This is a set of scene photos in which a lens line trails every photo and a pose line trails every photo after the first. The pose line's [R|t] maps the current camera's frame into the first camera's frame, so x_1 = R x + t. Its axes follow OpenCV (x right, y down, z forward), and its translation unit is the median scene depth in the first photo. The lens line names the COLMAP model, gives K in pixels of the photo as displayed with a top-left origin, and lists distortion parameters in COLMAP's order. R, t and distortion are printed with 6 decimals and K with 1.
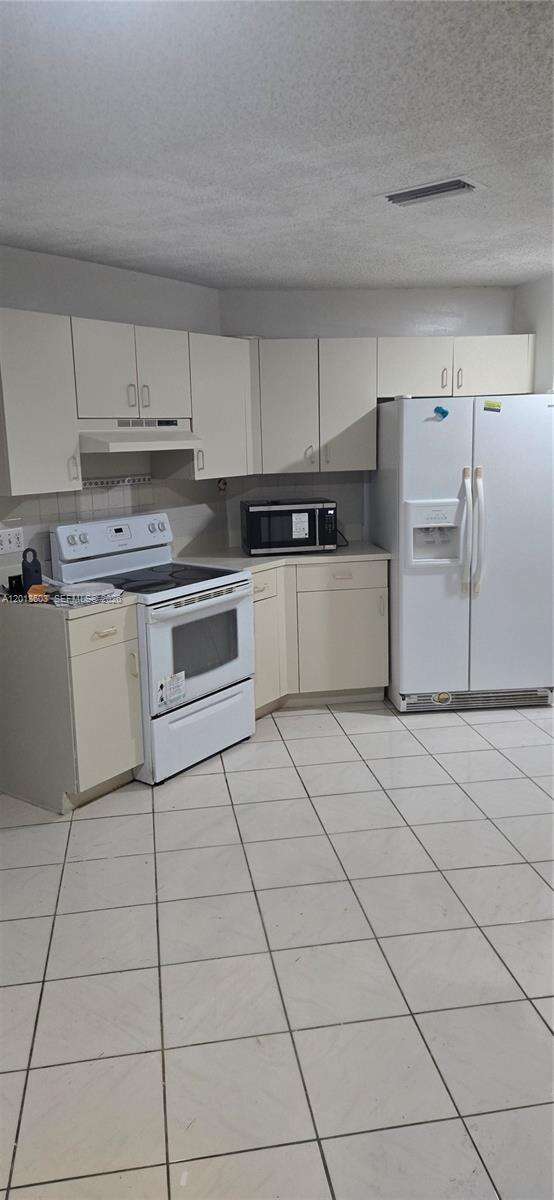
lens RADIAL K [[801.2, 0, 267.3], [0, 801.2, 583.7], [0, 0, 1]] dist [0.082491, -0.067514]
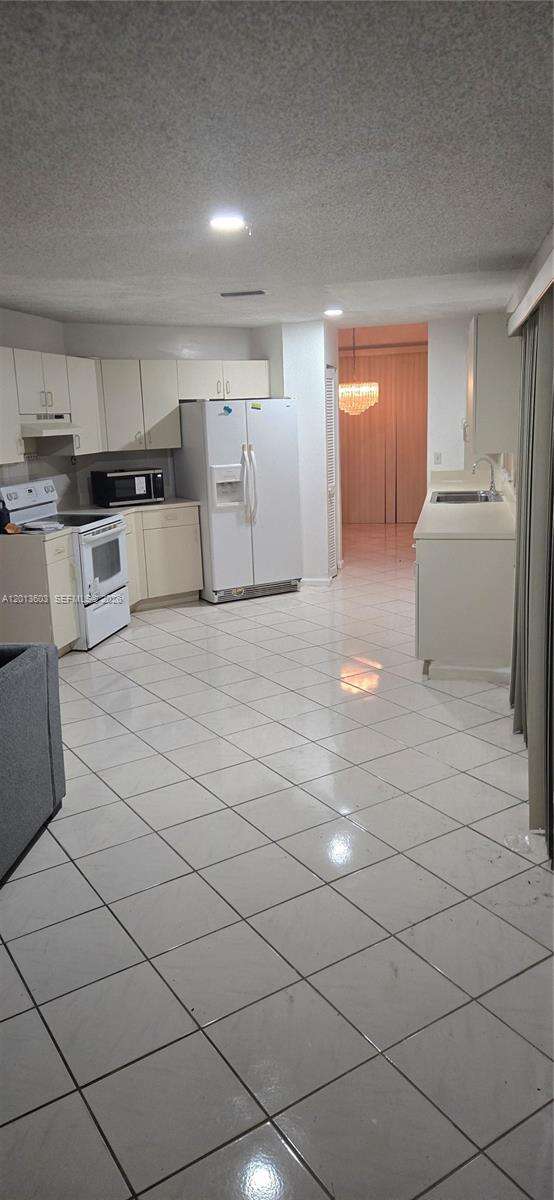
lens RADIAL K [[801.2, 0, 267.3], [0, 801.2, 583.7], [0, 0, 1]] dist [0.082491, -0.067514]
pose [[0.916480, -0.088748, 0.390113, -0.353942], [0.084886, 0.996020, 0.027168, 0.092003], [-0.390972, 0.008216, 0.920366, -0.482958]]
